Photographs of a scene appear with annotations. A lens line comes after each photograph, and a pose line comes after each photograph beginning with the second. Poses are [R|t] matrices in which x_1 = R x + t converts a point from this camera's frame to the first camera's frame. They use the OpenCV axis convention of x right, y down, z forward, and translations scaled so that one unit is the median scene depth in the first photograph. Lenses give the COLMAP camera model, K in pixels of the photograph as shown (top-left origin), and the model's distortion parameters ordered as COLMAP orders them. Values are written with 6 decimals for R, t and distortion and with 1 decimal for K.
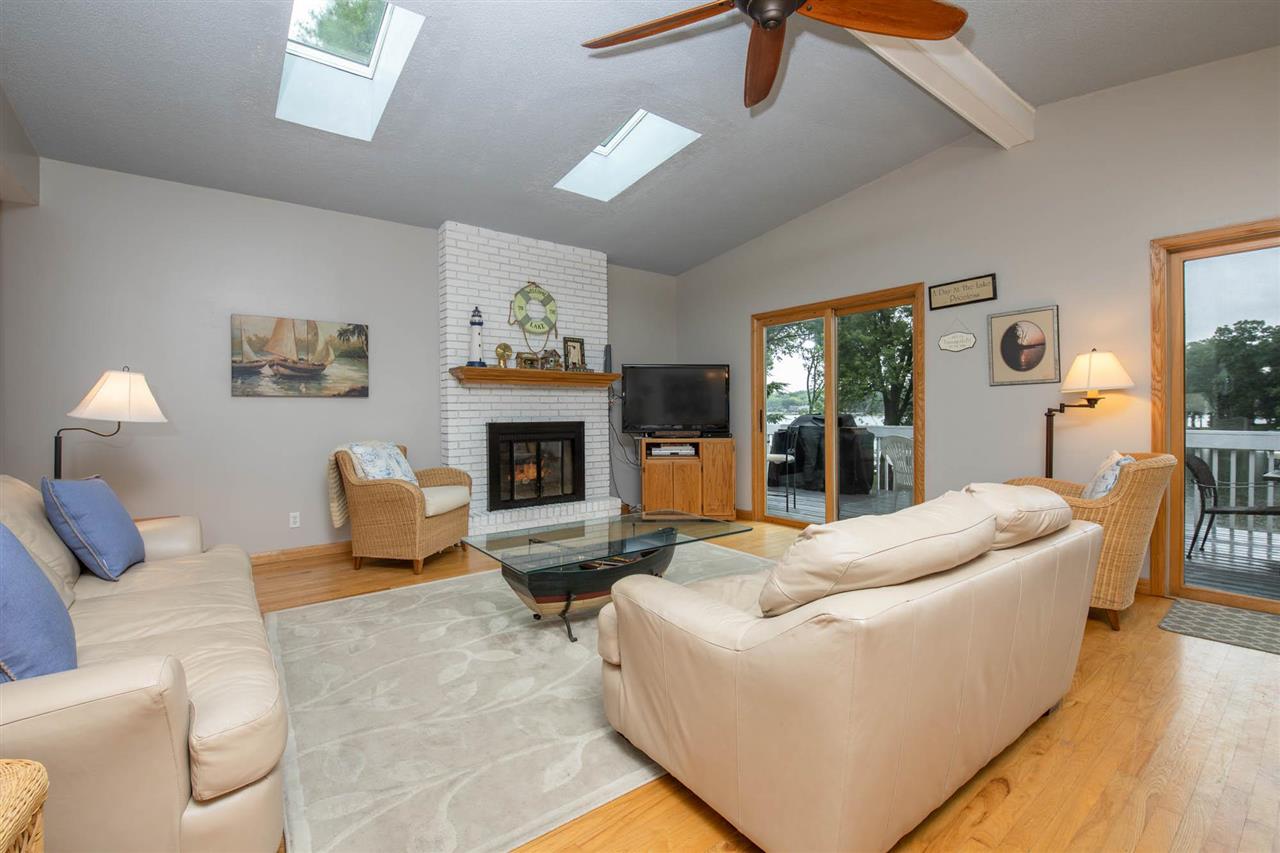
lens RADIAL K [[564.3, 0, 633.0], [0, 564.3, 421.8], [0, 0, 1]] dist [-0.010569, -0.000957]
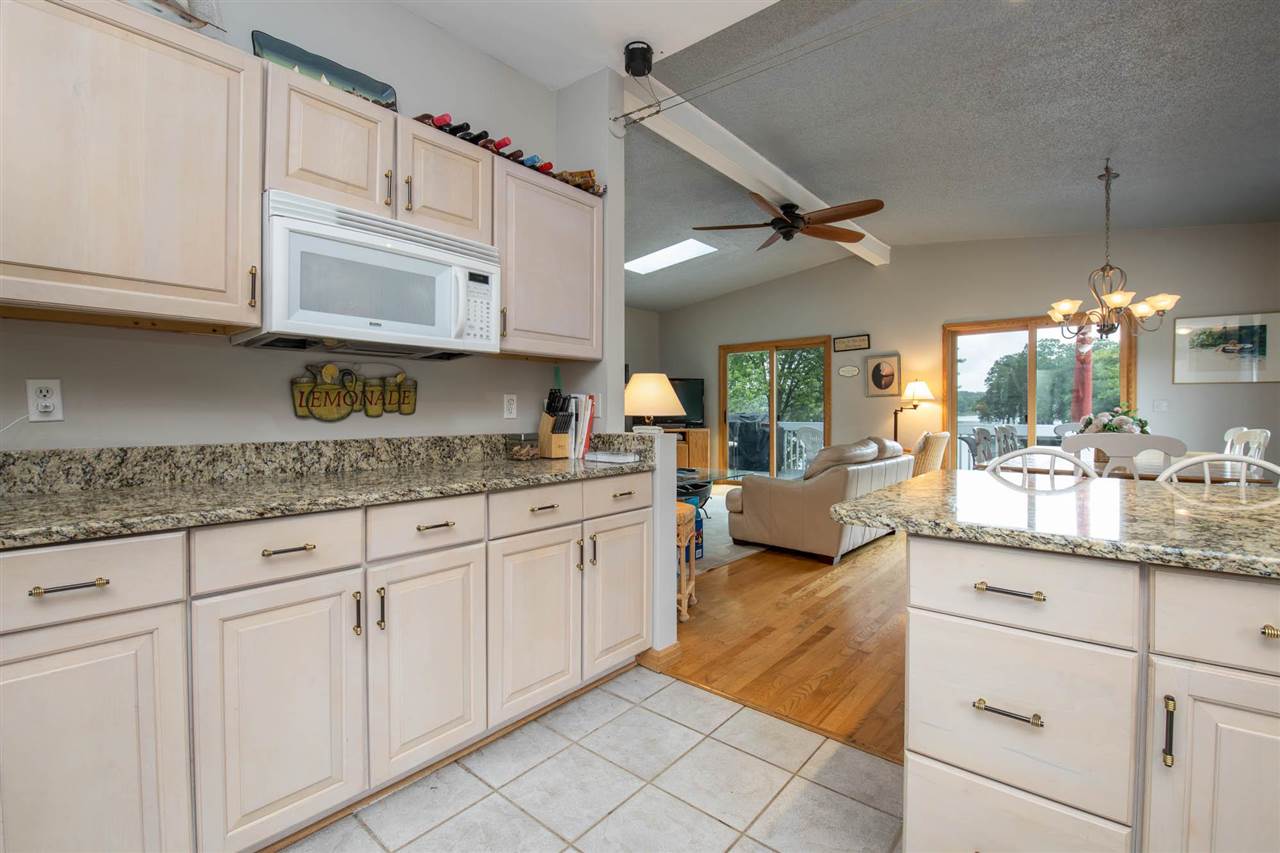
lens RADIAL K [[564.3, 0, 644.7], [0, 564.3, 420.6], [0, 0, 1]] dist [-0.010569, -0.000957]
pose [[0.976576, 0.001530, 0.215169, -0.349832], [-0.000945, 0.999996, -0.002821, 0.013951], [-0.215173, 0.002551, 0.976573, -0.476587]]
